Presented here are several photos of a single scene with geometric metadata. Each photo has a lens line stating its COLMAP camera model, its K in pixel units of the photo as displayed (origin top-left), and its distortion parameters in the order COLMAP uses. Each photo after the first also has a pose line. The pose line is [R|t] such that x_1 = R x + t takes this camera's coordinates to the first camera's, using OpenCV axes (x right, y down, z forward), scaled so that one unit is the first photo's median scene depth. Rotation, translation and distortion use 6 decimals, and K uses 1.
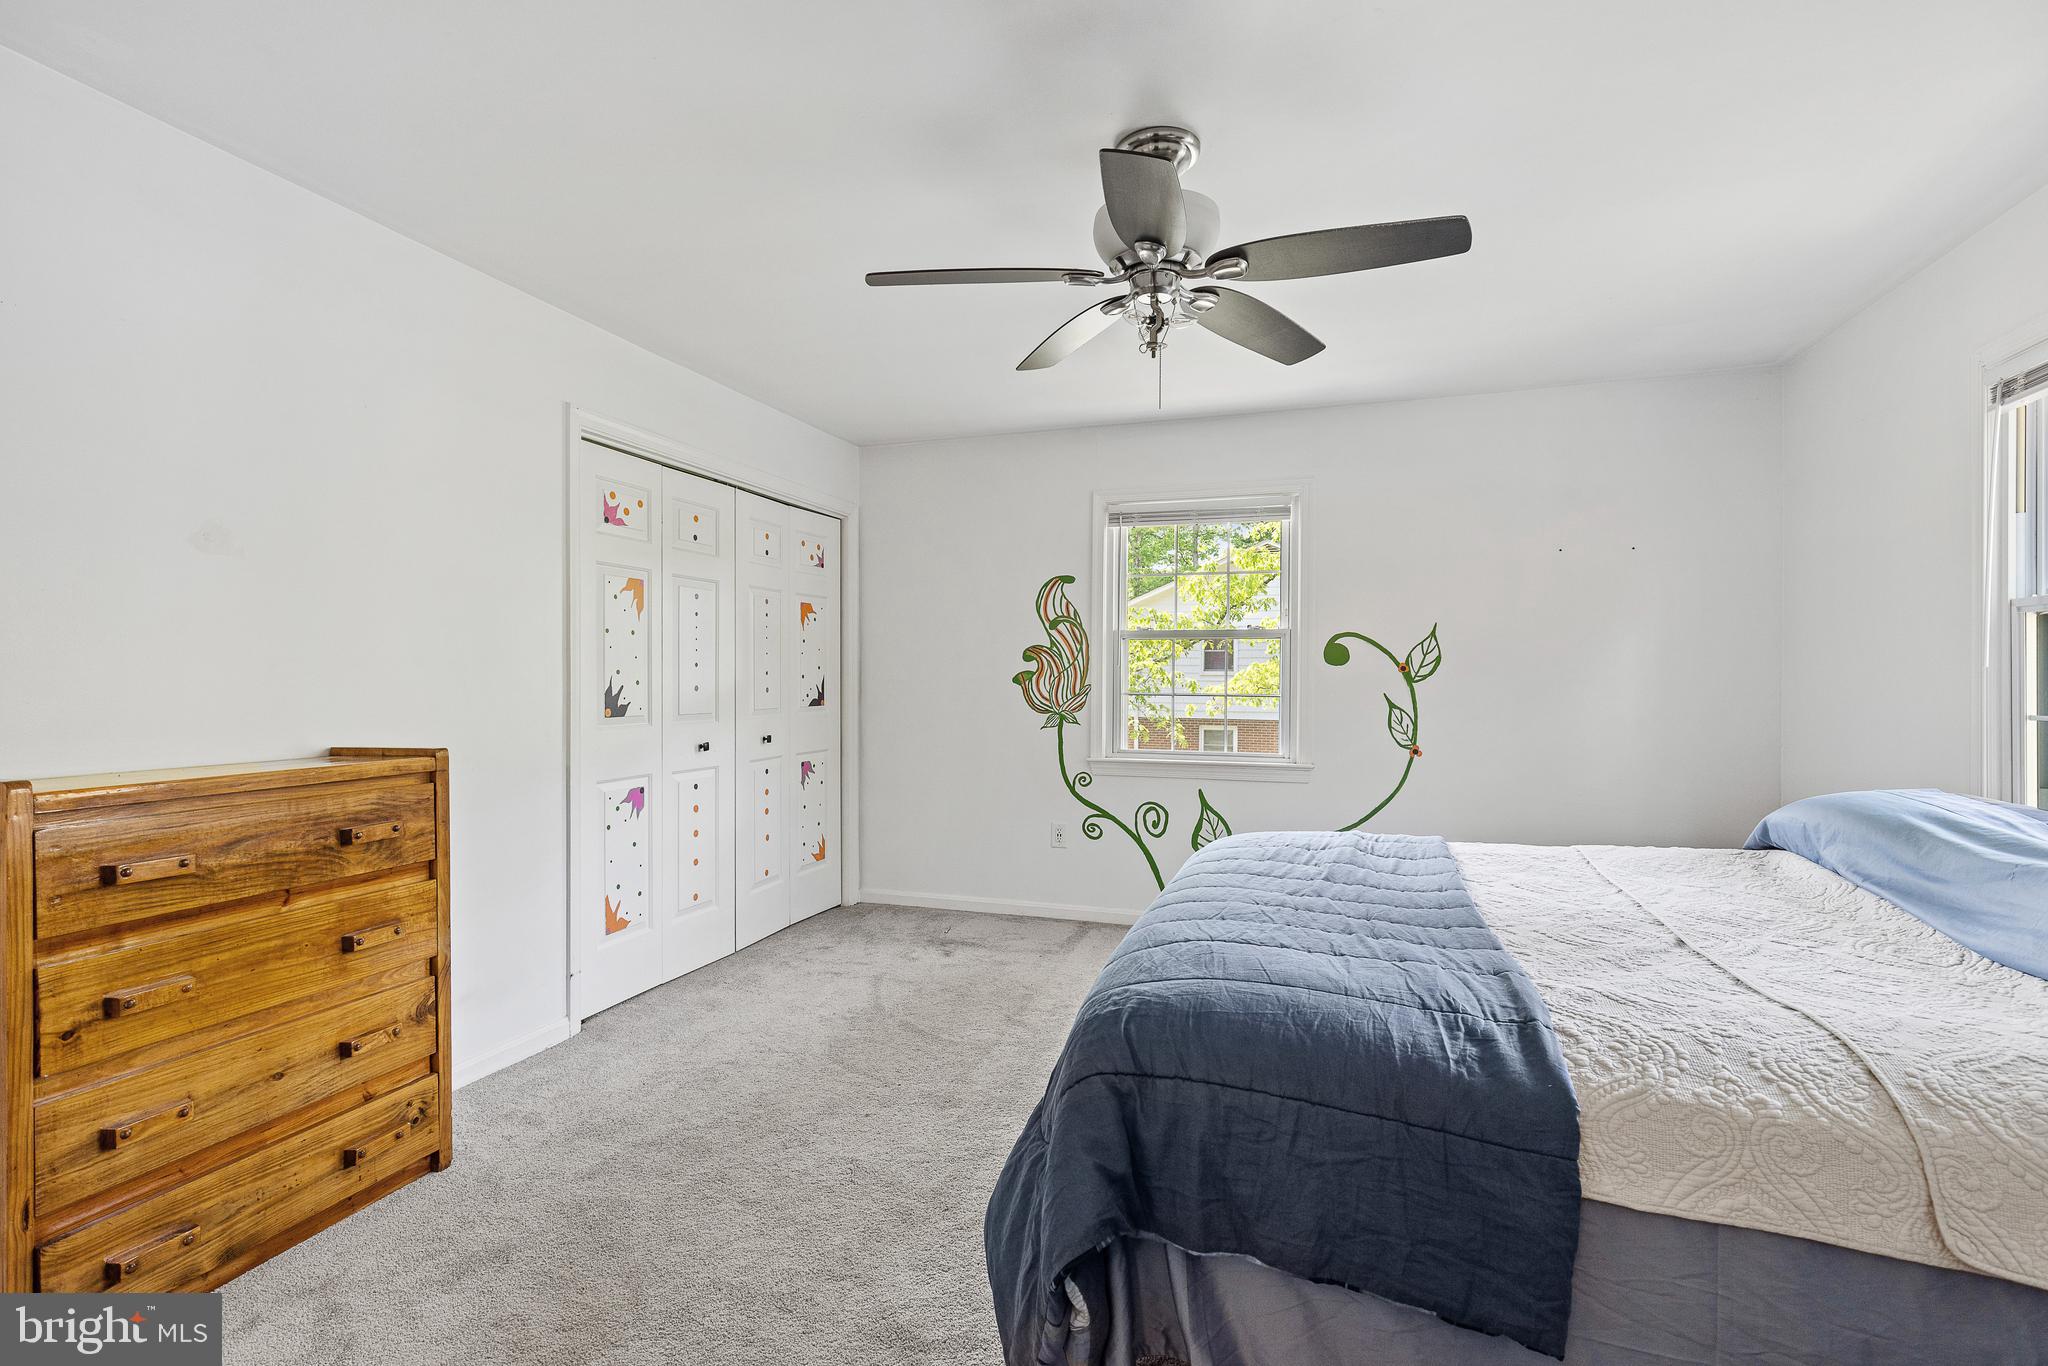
lens RADIAL K [[943.3, 0, 991.9], [0, 943.3, 684.4], [0, 0, 1]] dist [0.011443, -0.000722]
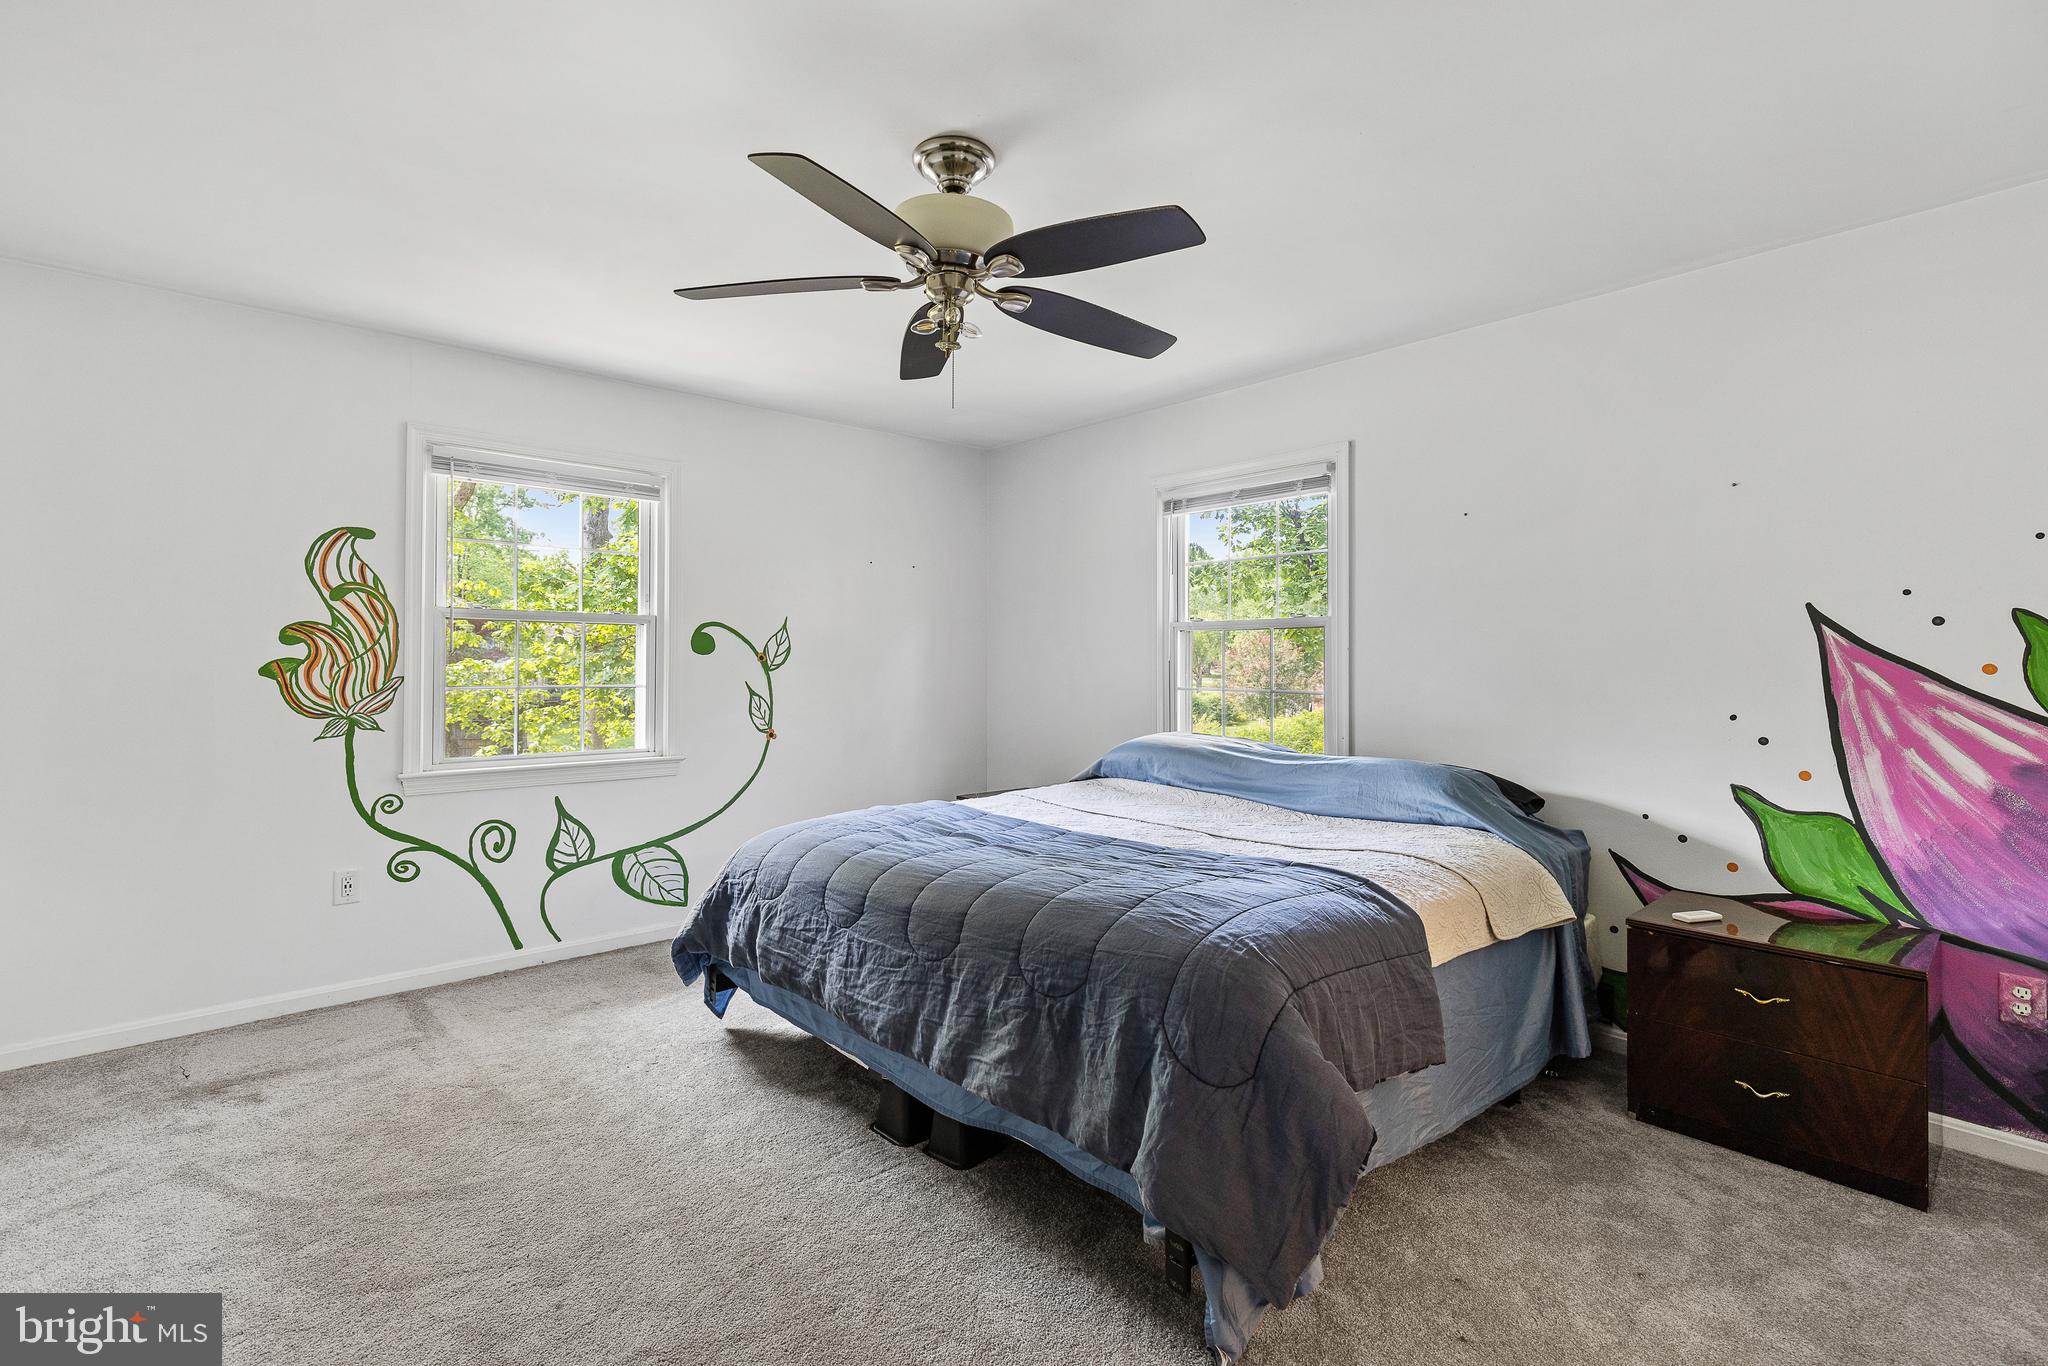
lens RADIAL K [[943.3, 0, 1019.5], [0, 943.3, 662.9], [0, 0, 1]] dist [0.011443, -0.000722]
pose [[0.488888, -0.000263, 0.872347, -0.320327], [0.006775, 0.999971, -0.003496, -0.005037], [-0.872320, 0.007619, 0.488875, 0.203264]]
